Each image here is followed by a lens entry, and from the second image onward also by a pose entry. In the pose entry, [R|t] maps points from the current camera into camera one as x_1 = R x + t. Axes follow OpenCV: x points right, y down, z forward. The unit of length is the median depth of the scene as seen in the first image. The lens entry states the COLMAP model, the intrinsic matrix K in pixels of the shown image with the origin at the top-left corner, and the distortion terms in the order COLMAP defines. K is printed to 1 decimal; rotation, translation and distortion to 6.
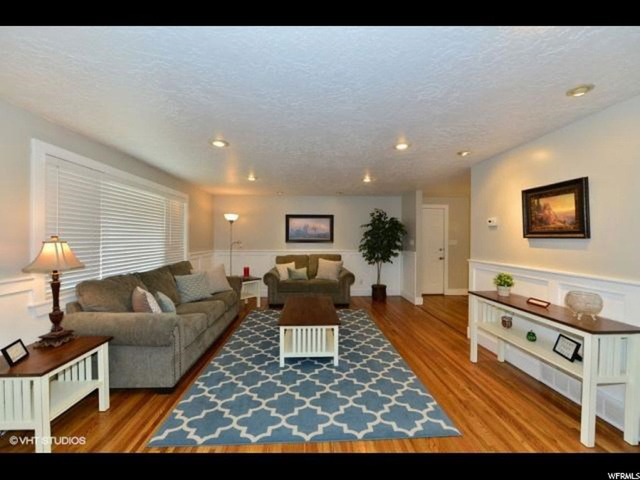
lens RADIAL K [[252.7, 0, 320.4], [0, 252.7, 239.6], [0, 0, 1]] dist [-0.010015, -0.000227]
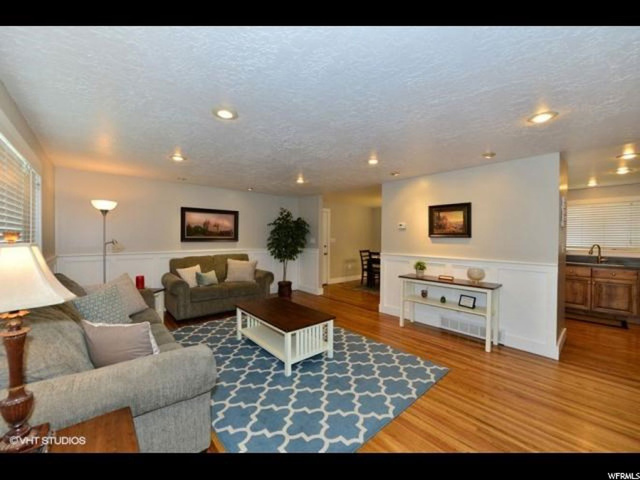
lens RADIAL K [[252.7, 0, 323.7], [0, 252.7, 236.0], [0, 0, 1]] dist [-0.010015, -0.000227]
pose [[0.781202, 0.005154, 0.624257, -0.618977], [-0.000364, 0.999970, -0.007801, -0.000934], [-0.624279, 0.005867, 0.781180, 0.192544]]
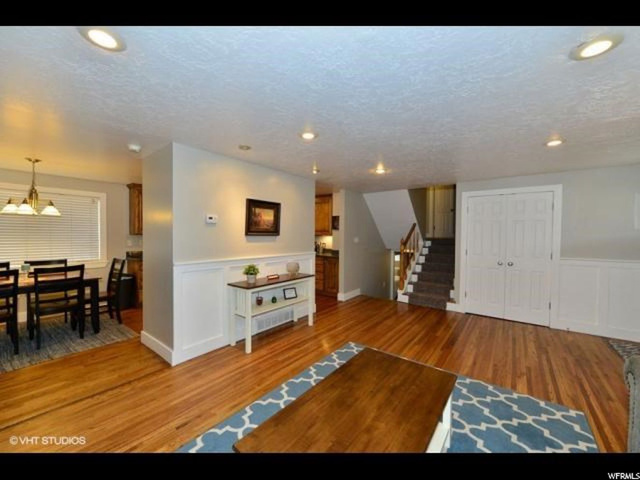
lens RADIAL K [[252.7, 0, 317.9], [0, 252.7, 238.2], [0, 0, 1]] dist [-0.010015, -0.000227]
pose [[-0.759005, -0.014344, 0.650927, -0.302886], [-0.001780, 0.999799, 0.019957, -0.017432], [-0.651082, 0.013988, -0.758878, 1.671931]]
